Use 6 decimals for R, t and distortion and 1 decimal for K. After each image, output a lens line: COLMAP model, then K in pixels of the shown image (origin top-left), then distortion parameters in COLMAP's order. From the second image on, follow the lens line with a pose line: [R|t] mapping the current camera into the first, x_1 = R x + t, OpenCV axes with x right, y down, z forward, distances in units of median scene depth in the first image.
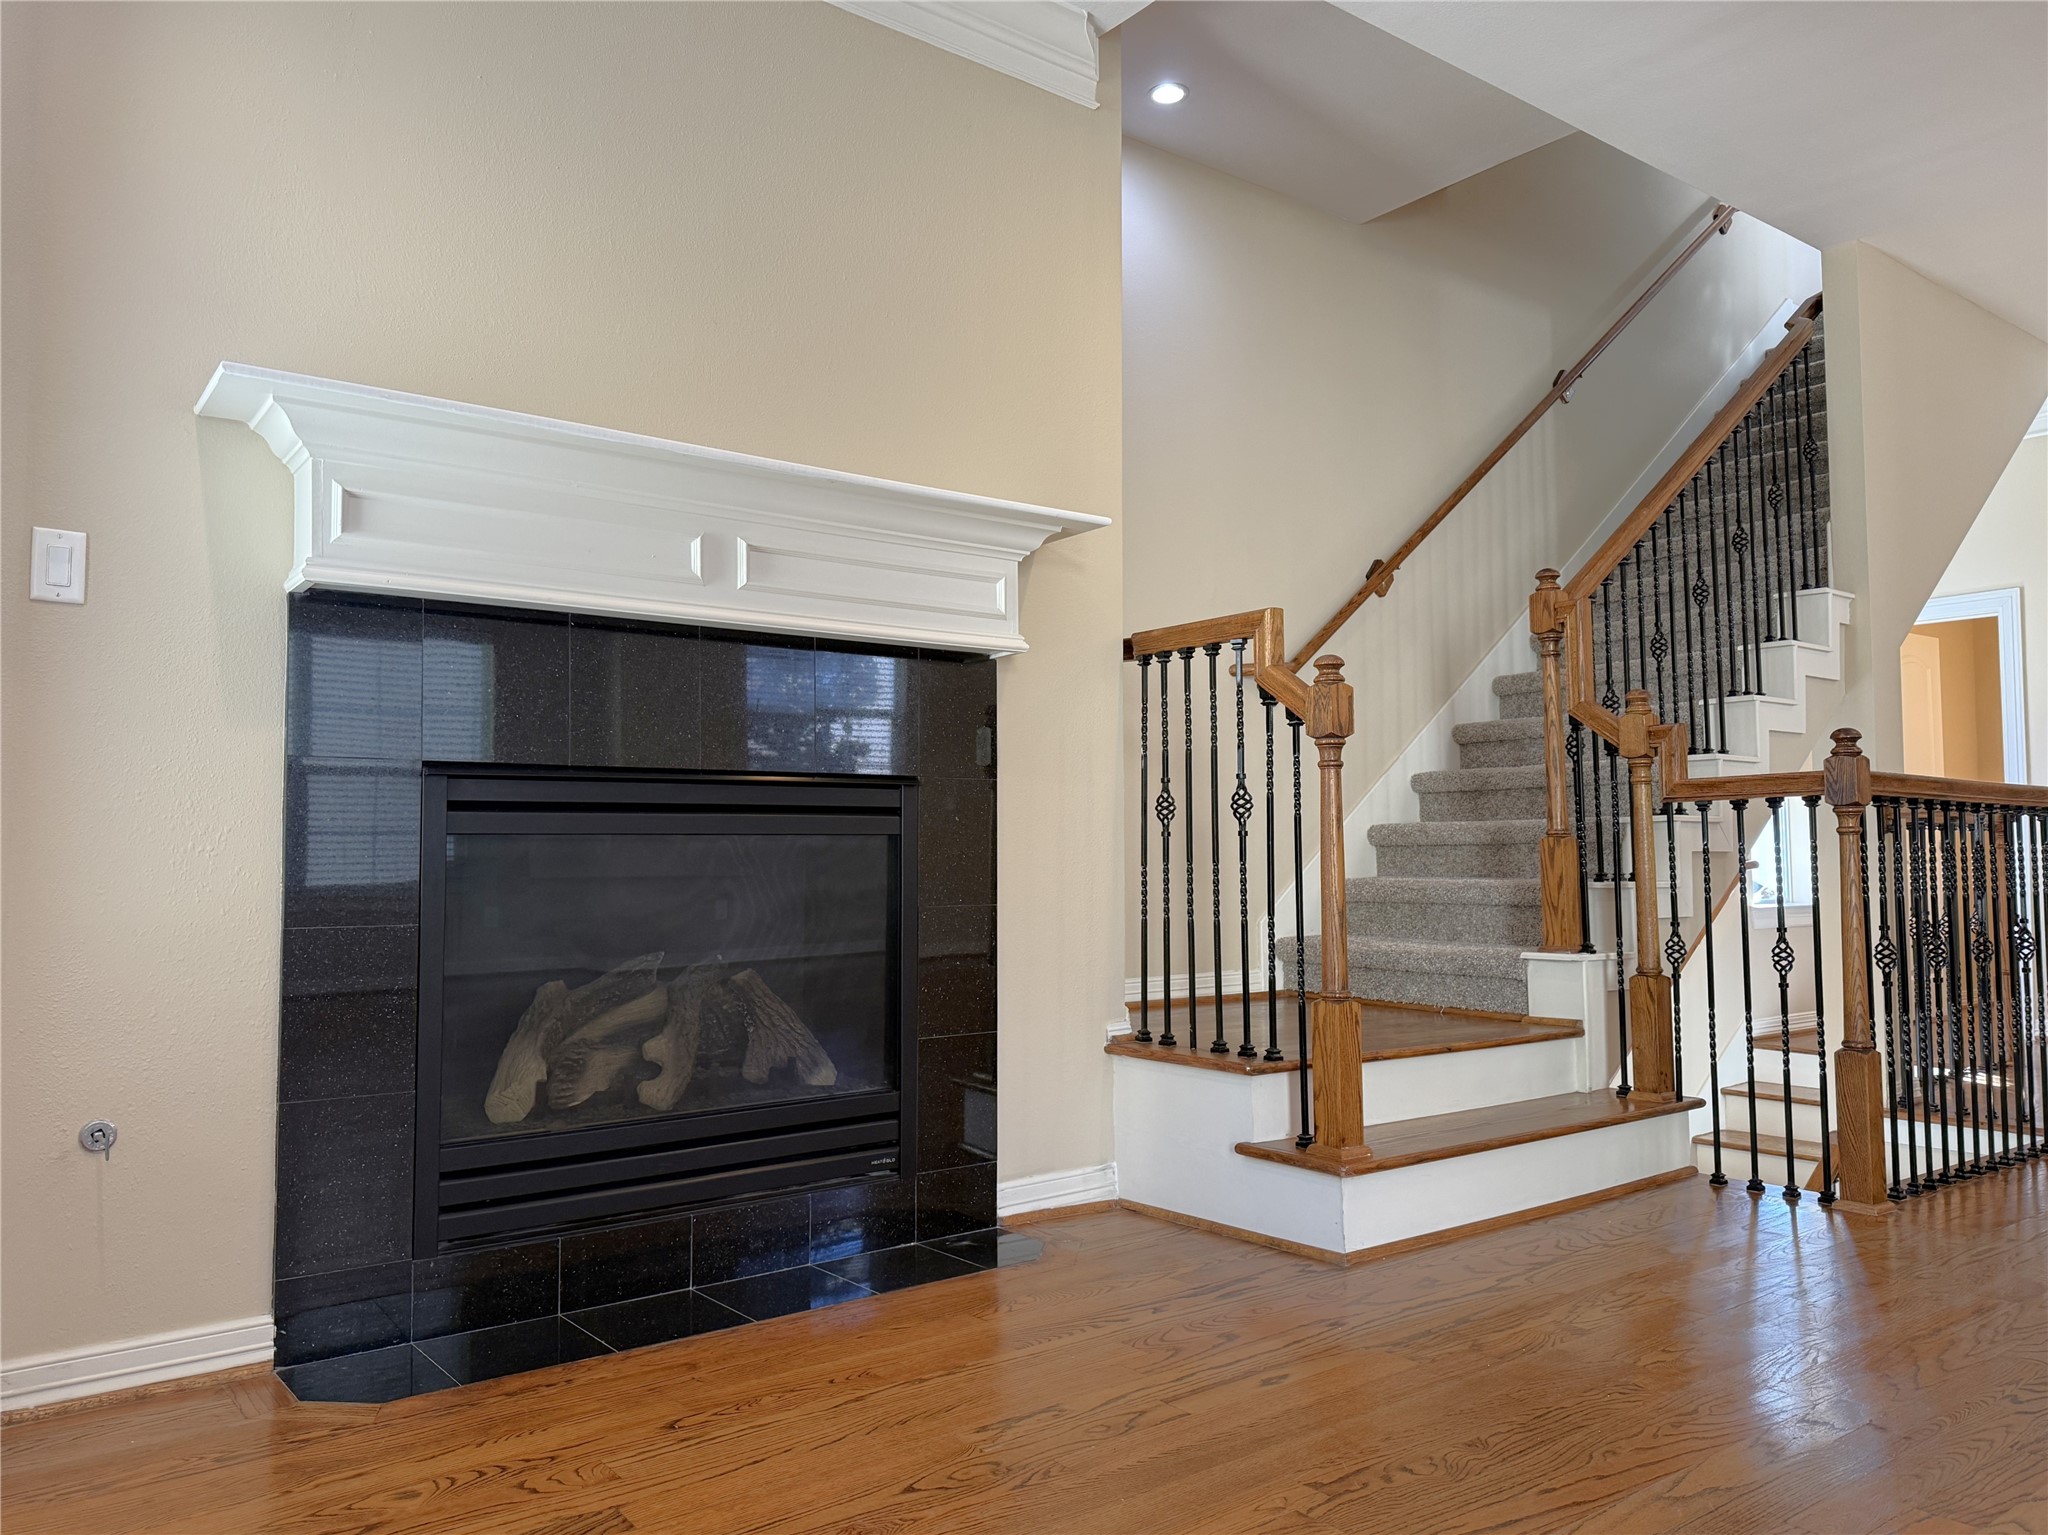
lens RADIAL K [[1466.4, 0, 1021.8], [0, 1466.4, 767.4], [0, 0, 1]] dist [0.081463, -0.005320]
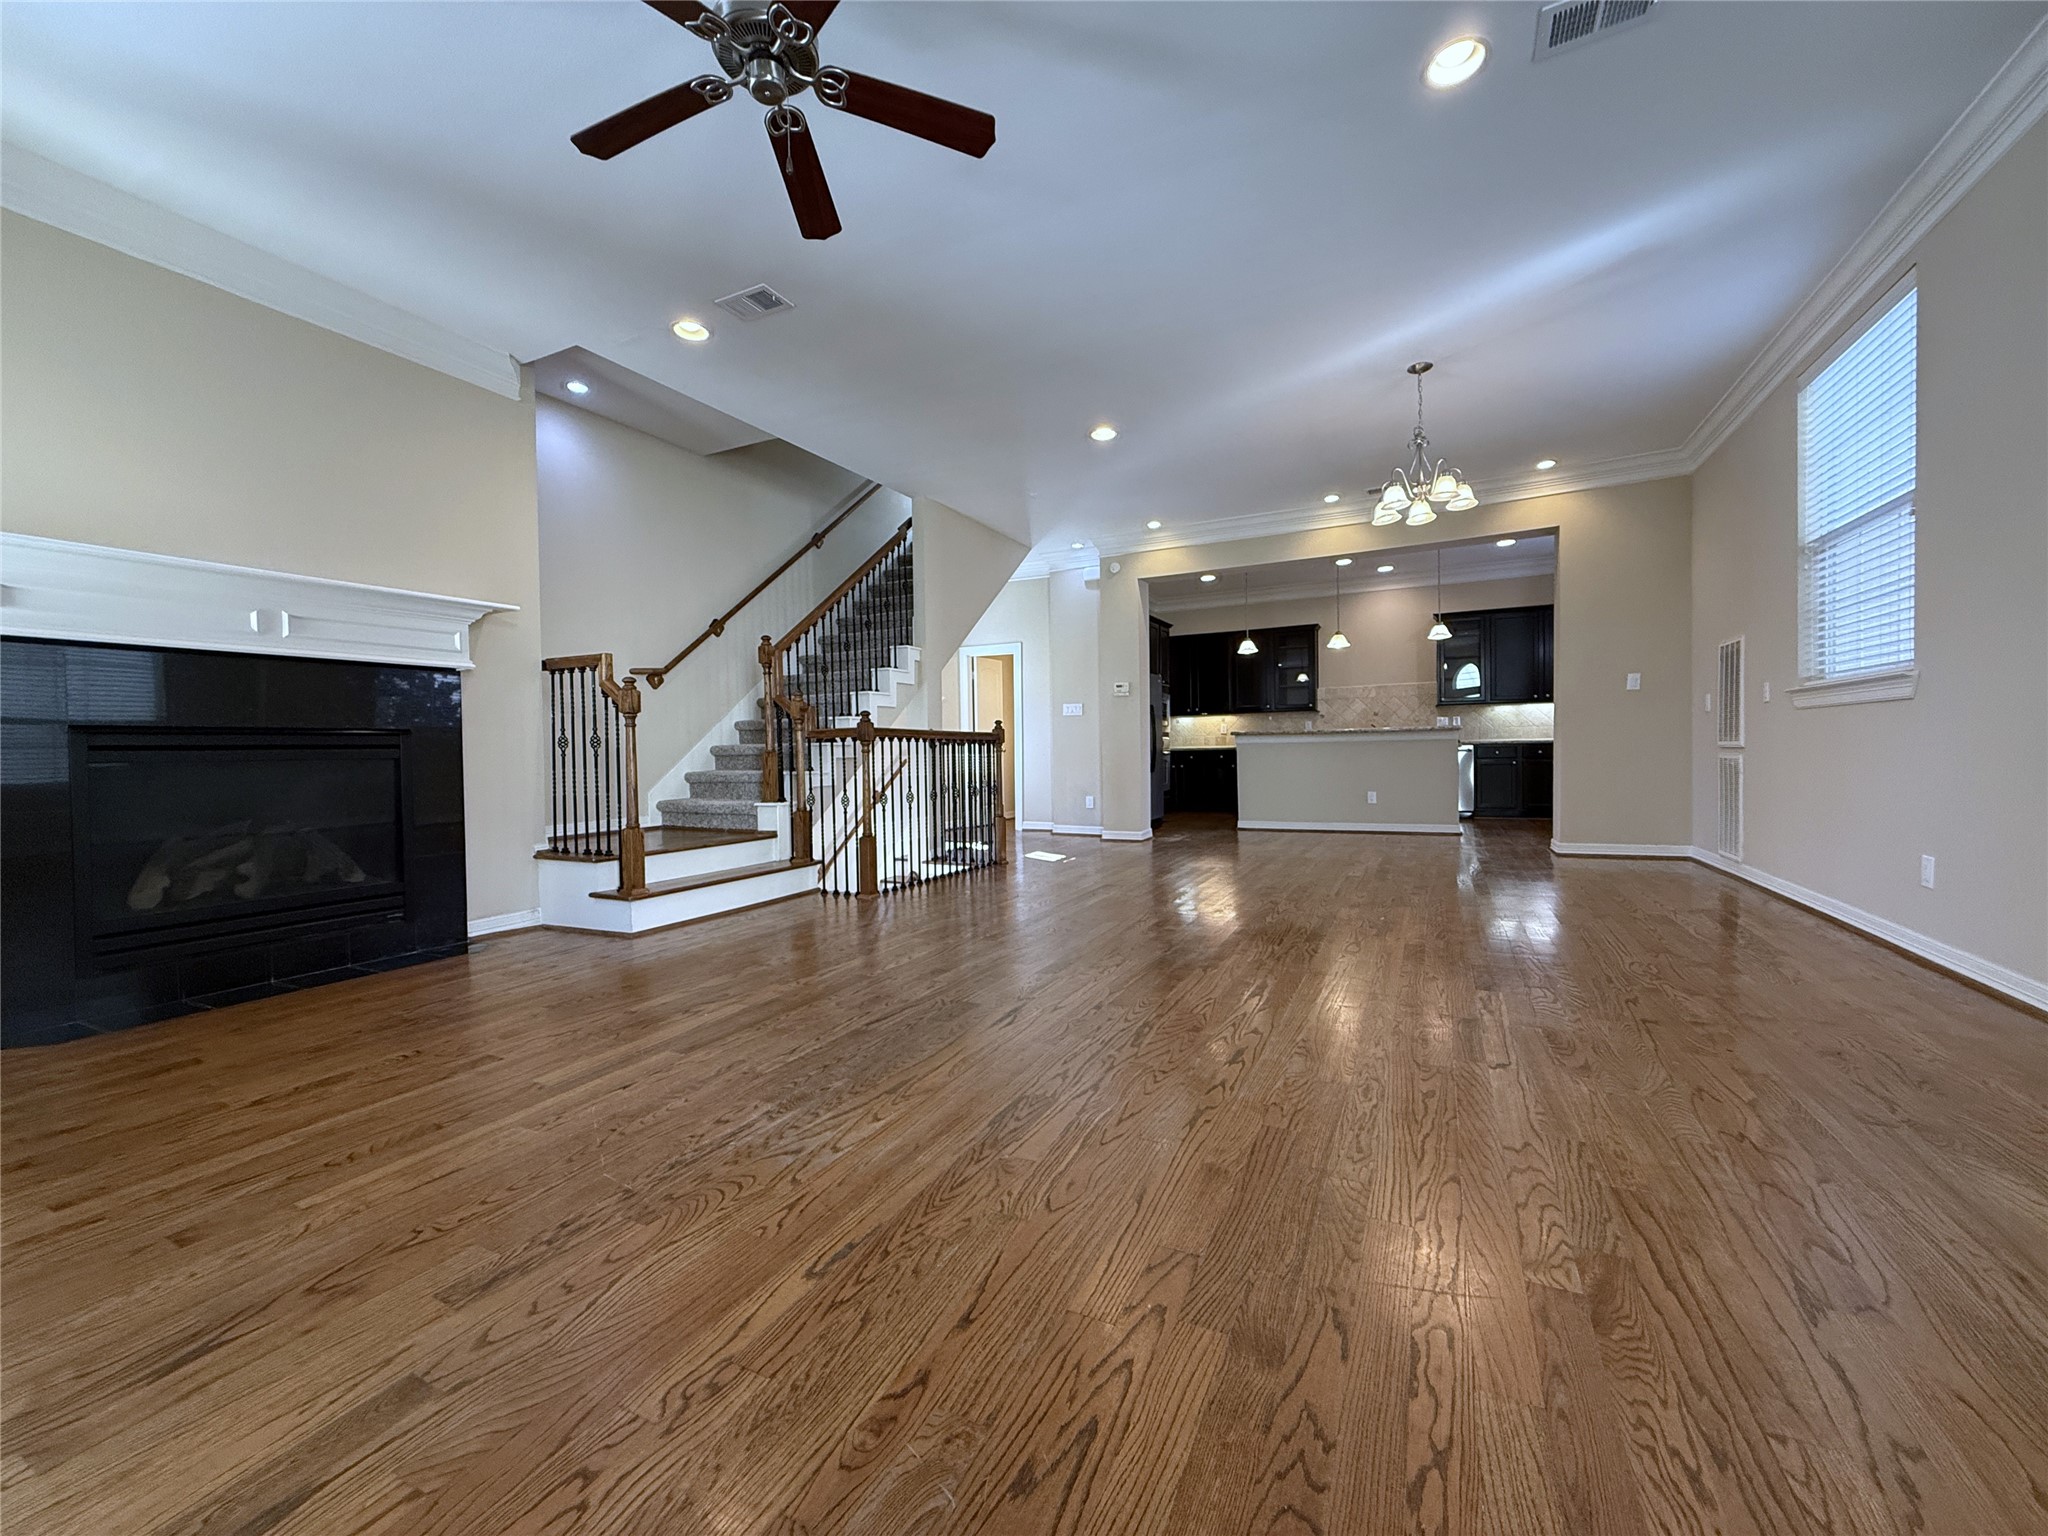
lens RADIAL K [[816.3, 0, 1017.0], [0, 816.3, 770.4], [0, 0, 1]] dist [-0.001122, 0.000217]
pose [[0.901690, -0.017846, 0.432015, 0.181258], [-0.018574, 0.996627, 0.079937, -0.039997], [-0.431984, -0.080102, 0.898317, -0.351796]]
